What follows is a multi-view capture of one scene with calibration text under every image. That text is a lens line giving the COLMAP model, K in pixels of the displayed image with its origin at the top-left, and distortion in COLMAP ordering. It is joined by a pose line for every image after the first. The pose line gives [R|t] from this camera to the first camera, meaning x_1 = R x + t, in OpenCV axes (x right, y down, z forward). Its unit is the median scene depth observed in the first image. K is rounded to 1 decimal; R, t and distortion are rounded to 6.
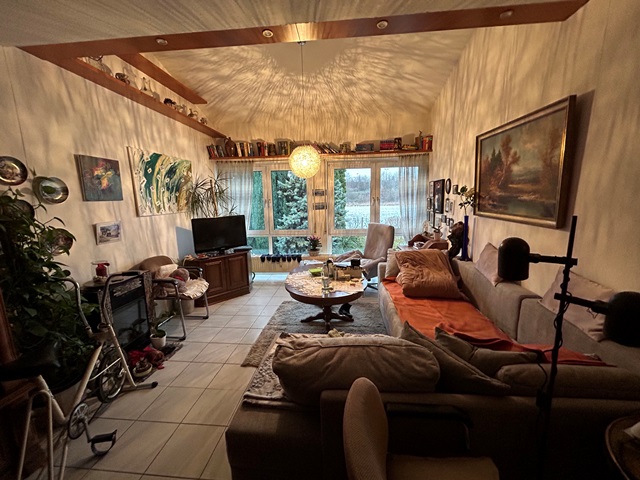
lens RADIAL K [[257.1, 0, 320.0], [0, 257.1, 240.0], [0, 0, 1]] dist [-0.001461, -0.000053]
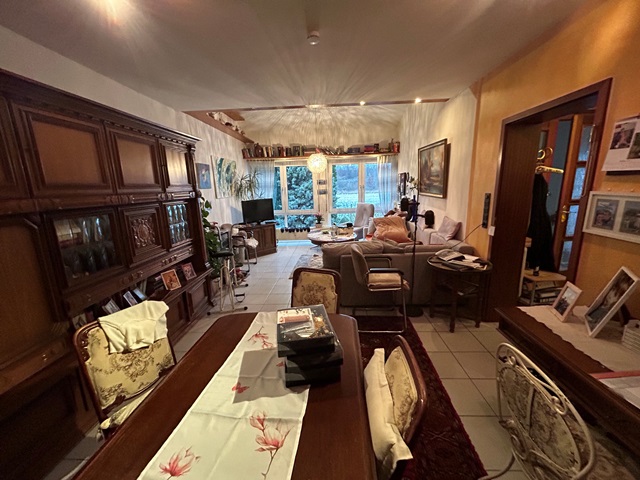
lens RADIAL K [[257.1, 0, 320.0], [0, 257.1, 240.0], [0, 0, 1]] dist [-0.001461, -0.000053]
pose [[0.998862, -0.020405, 0.043111, -0.089014], [0.018553, 0.998905, 0.042940, 0.078488], [-0.043940, -0.042092, 0.998147, -0.459811]]
